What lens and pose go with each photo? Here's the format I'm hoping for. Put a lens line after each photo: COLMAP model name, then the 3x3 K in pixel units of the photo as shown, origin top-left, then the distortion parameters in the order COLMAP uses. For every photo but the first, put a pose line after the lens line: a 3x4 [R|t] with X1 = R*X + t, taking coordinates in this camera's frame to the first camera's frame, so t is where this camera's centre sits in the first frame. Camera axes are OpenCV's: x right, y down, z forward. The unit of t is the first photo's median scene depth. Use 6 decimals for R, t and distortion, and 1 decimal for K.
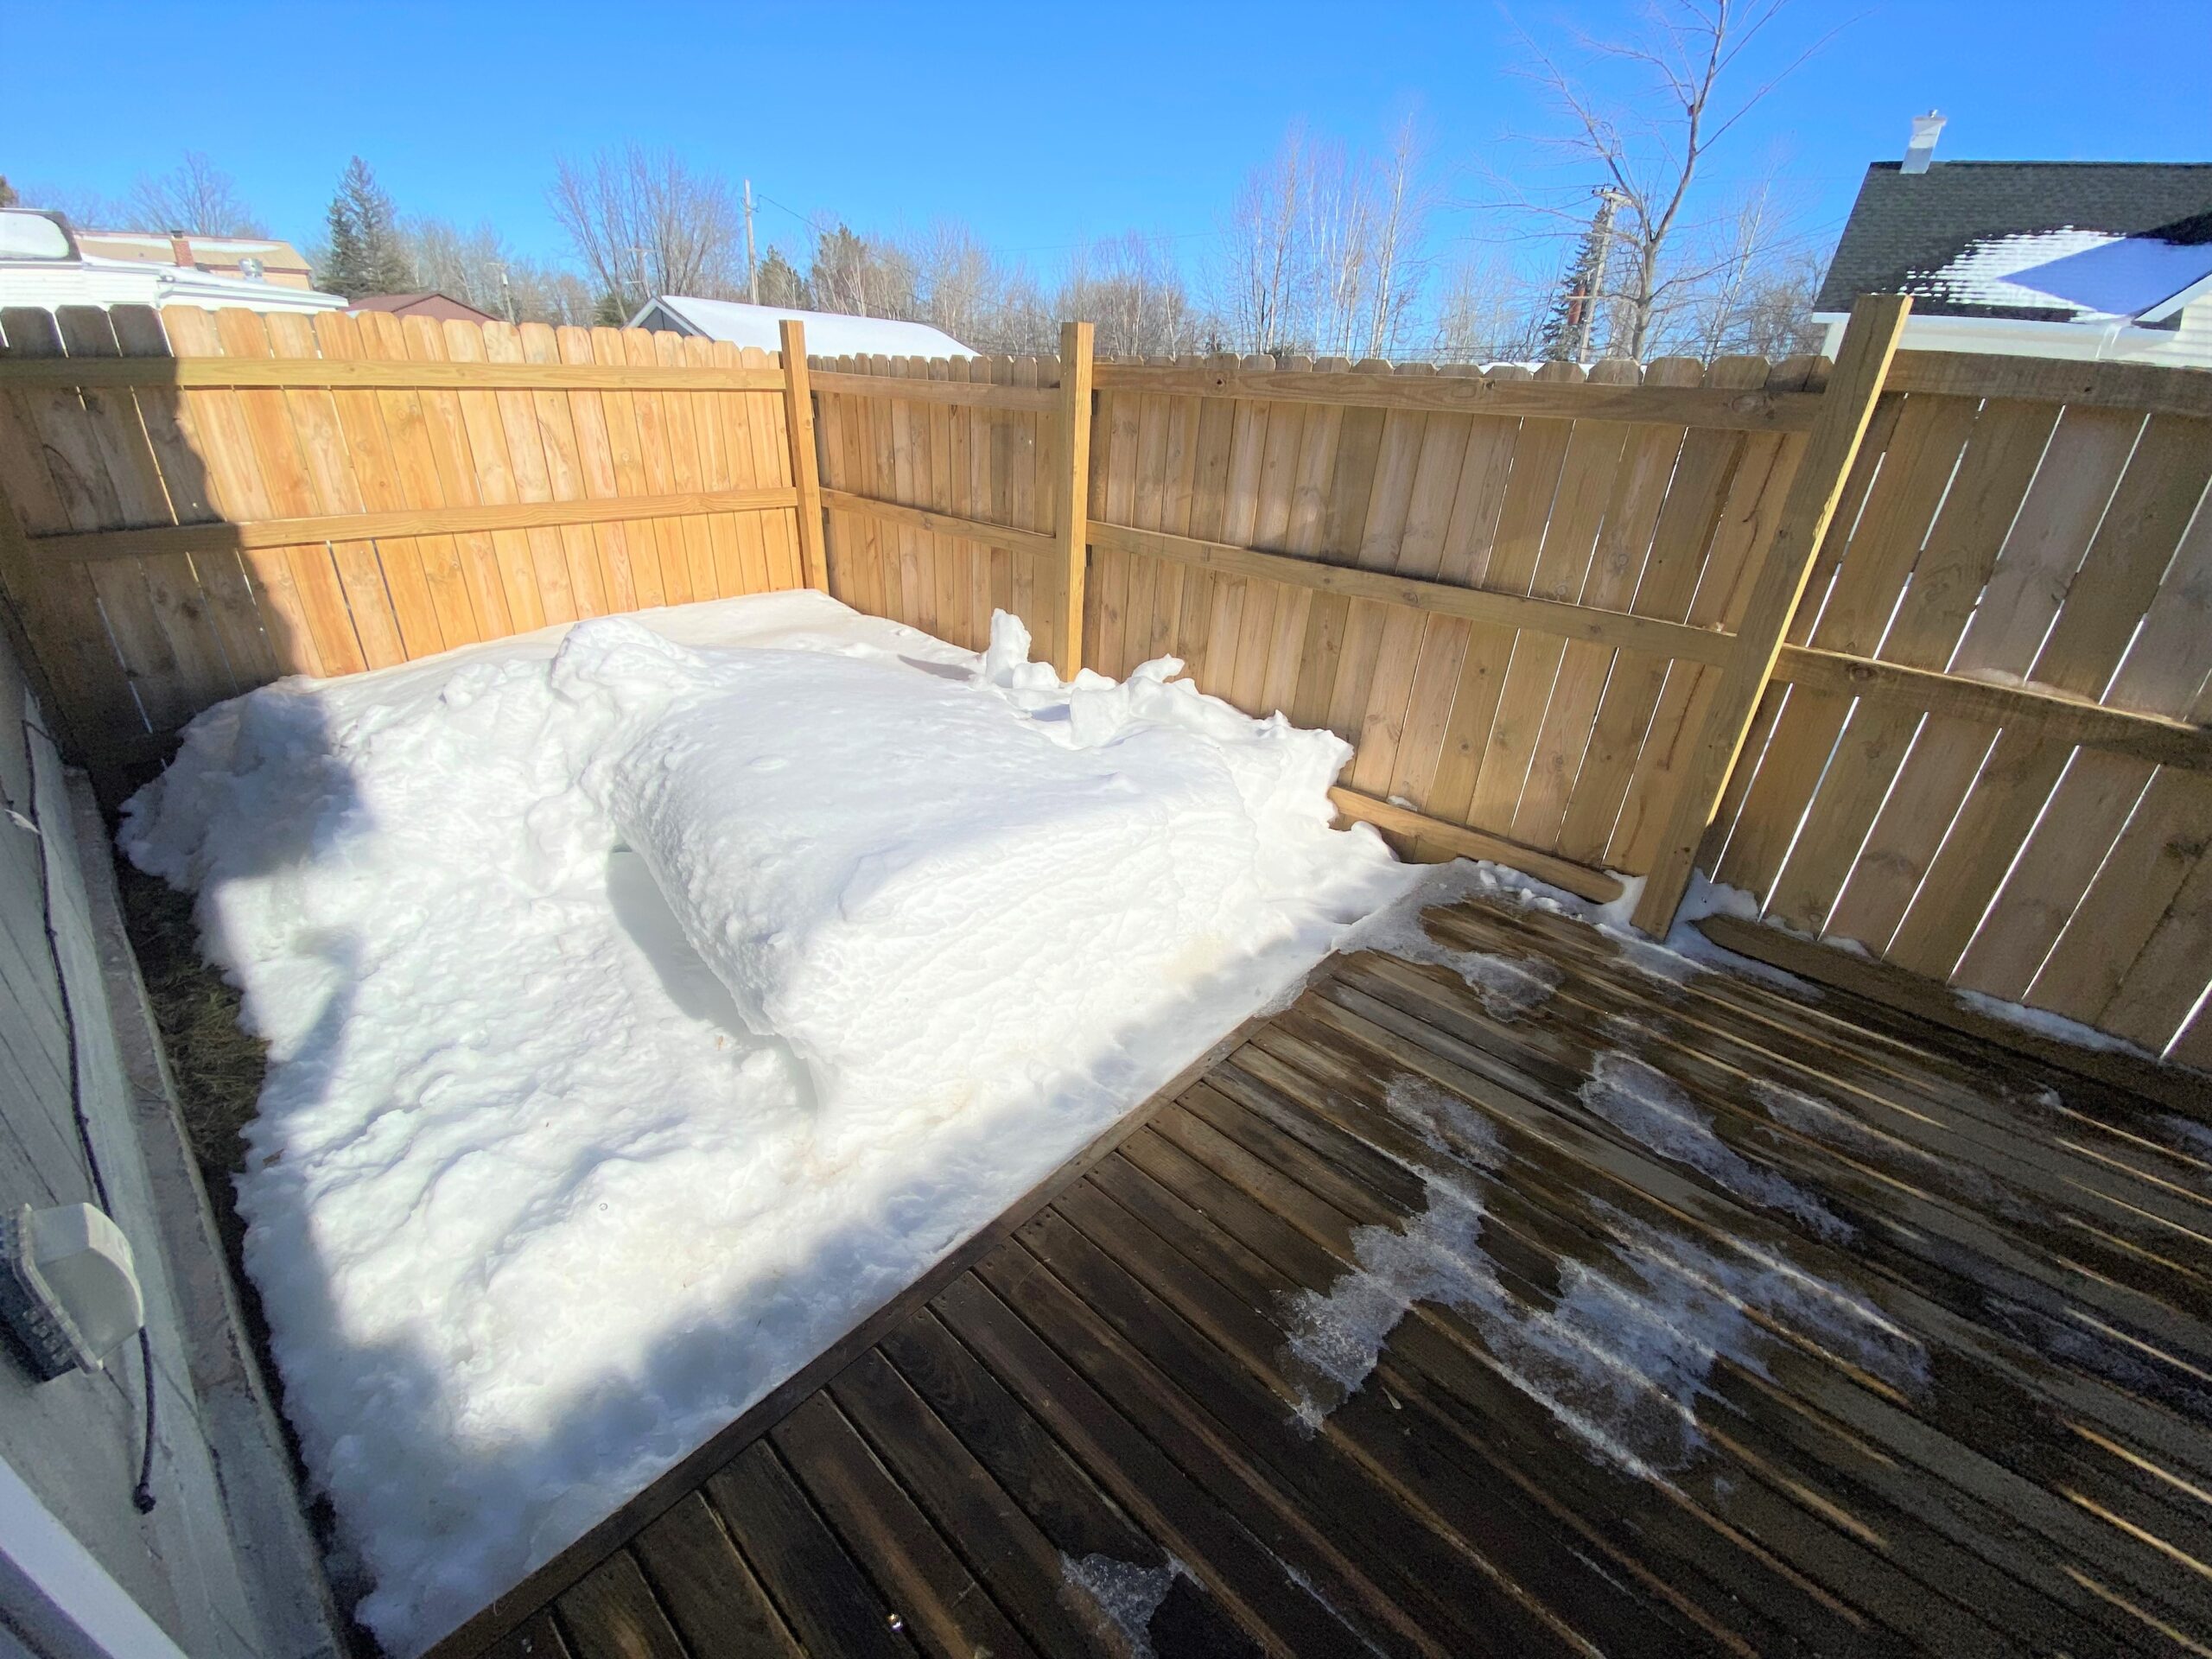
lens RADIAL K [[894.9, 0, 1108.5], [0, 894.9, 830.2], [0, 0, 1]] dist [0.021570, -0.021942]
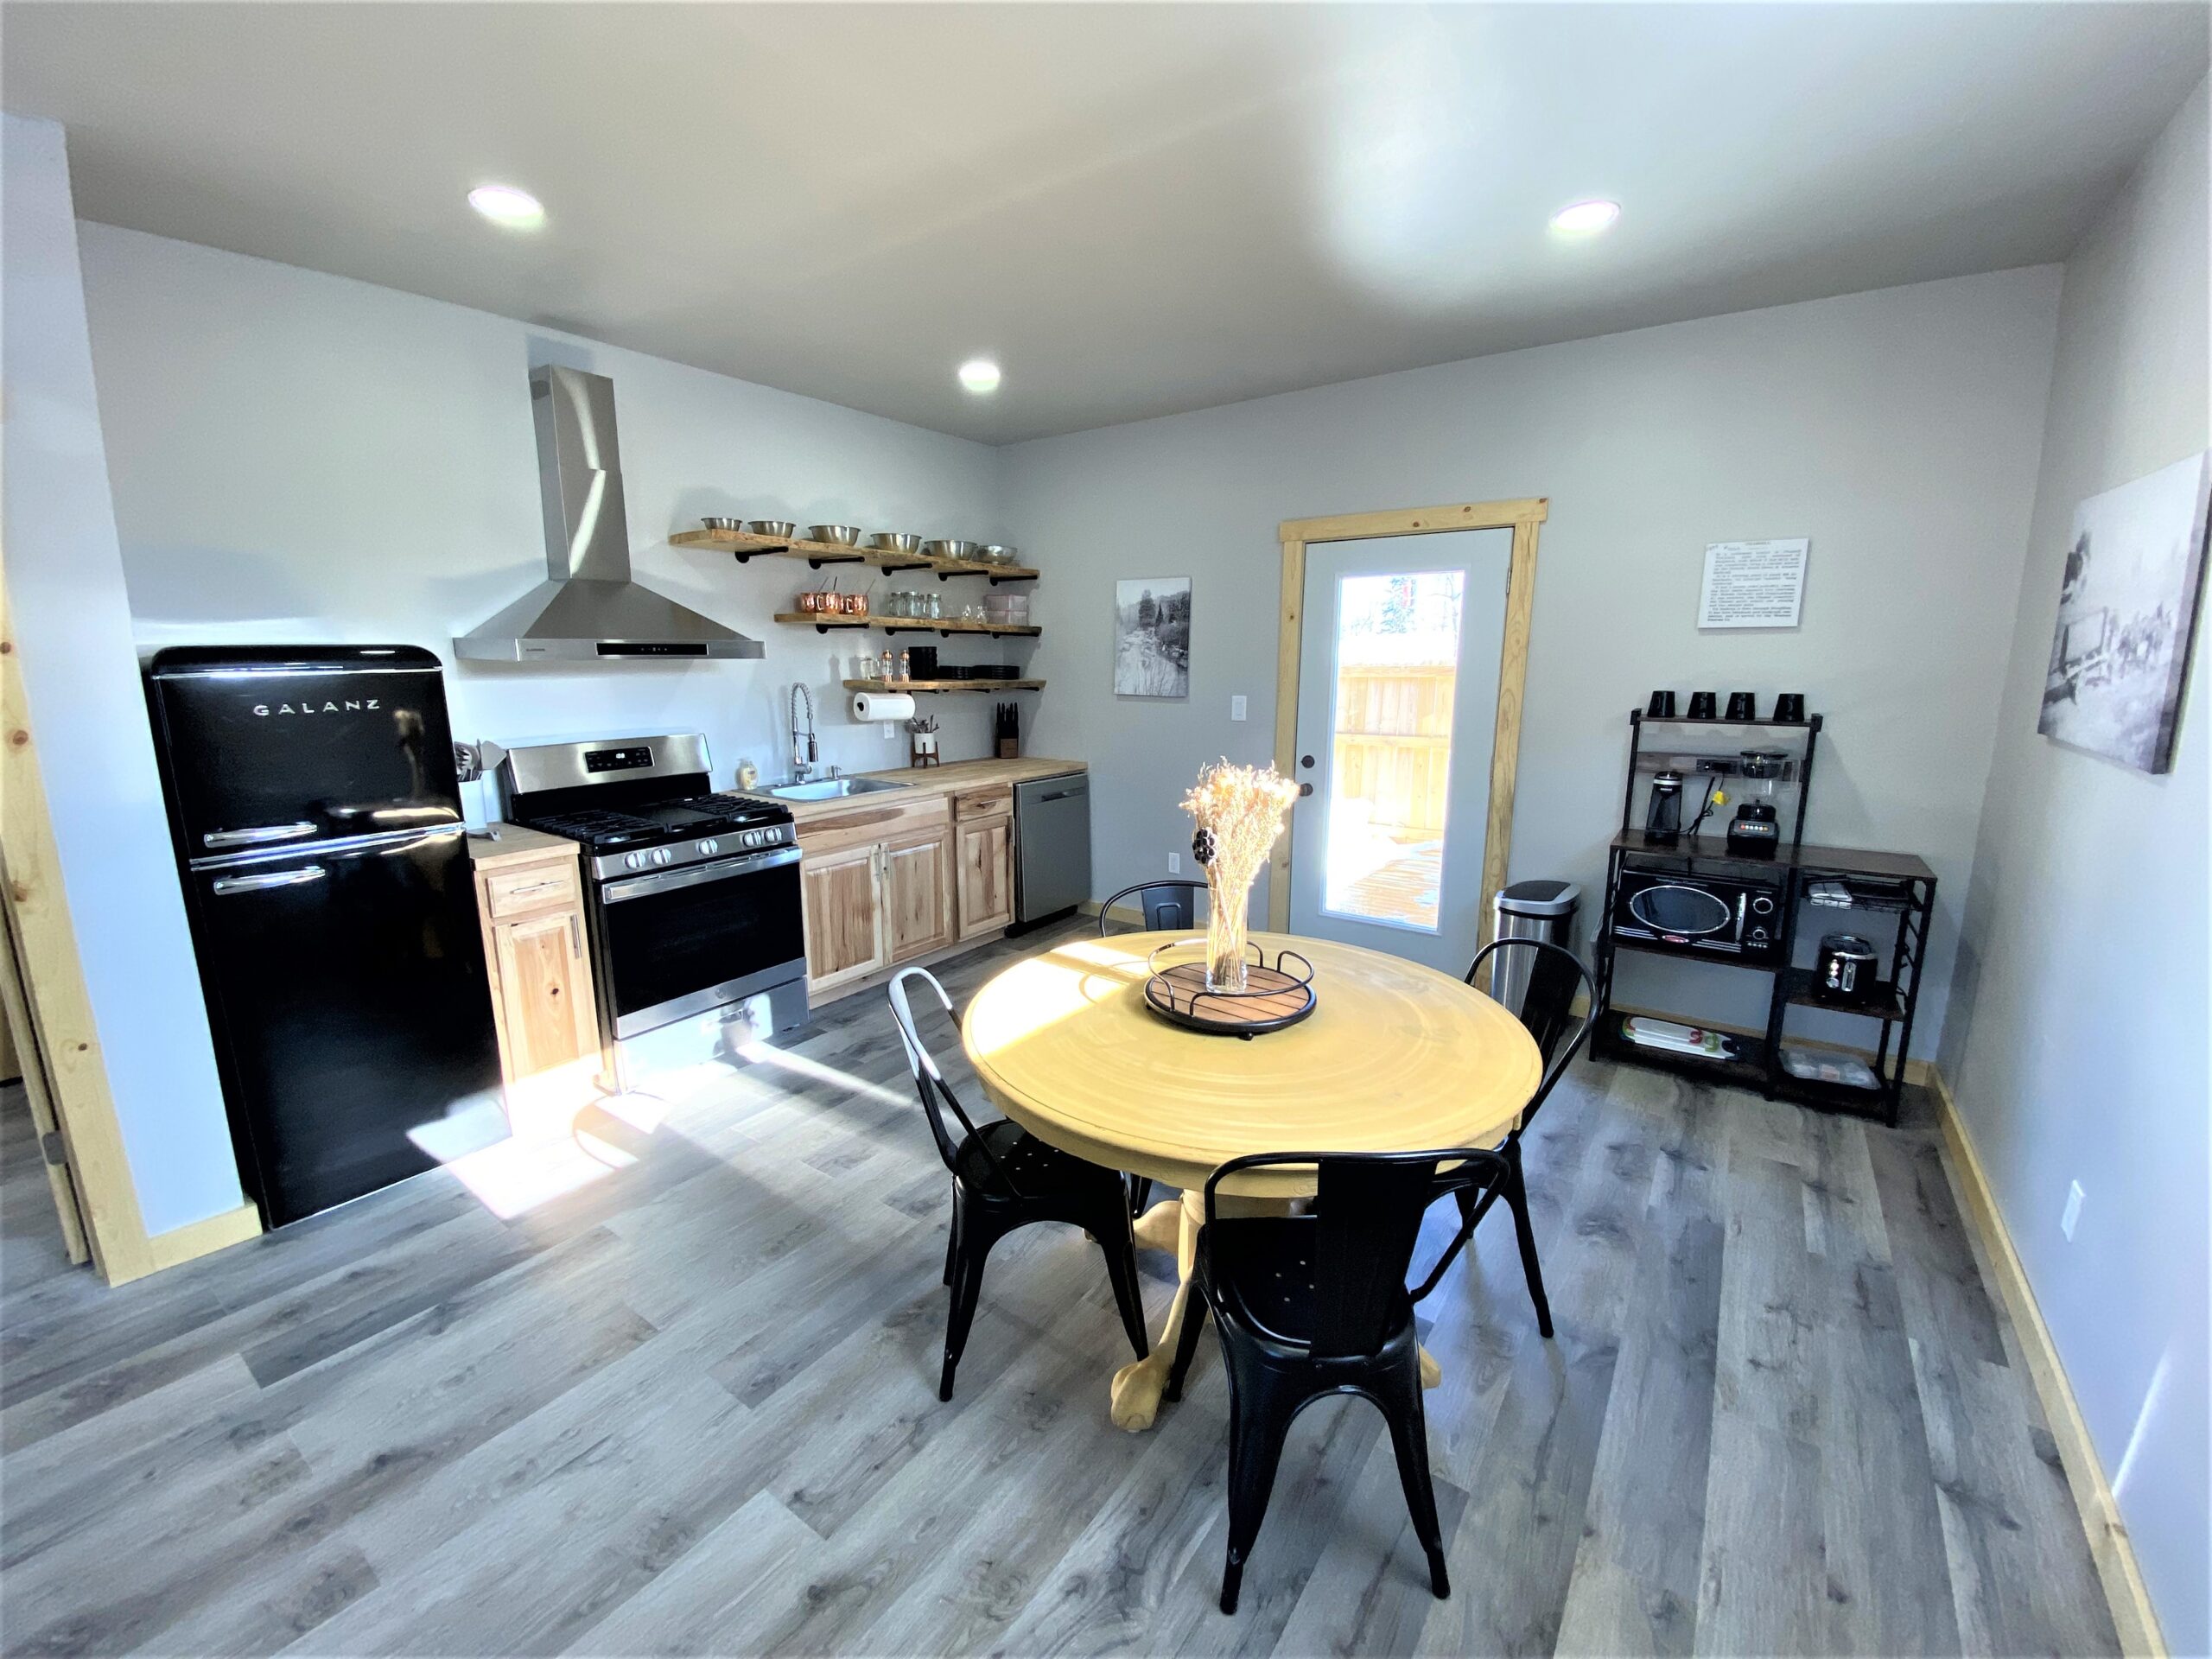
lens RADIAL K [[894.9, 0, 1108.5], [0, 894.9, 830.2], [0, 0, 1]] dist [0.021570, -0.021942]
pose [[0.991715, -0.069322, 0.108151, -1.001615], [0.095988, 0.959395, -0.265230, 0.779829], [-0.085373, 0.273414, 0.958100, -1.765693]]
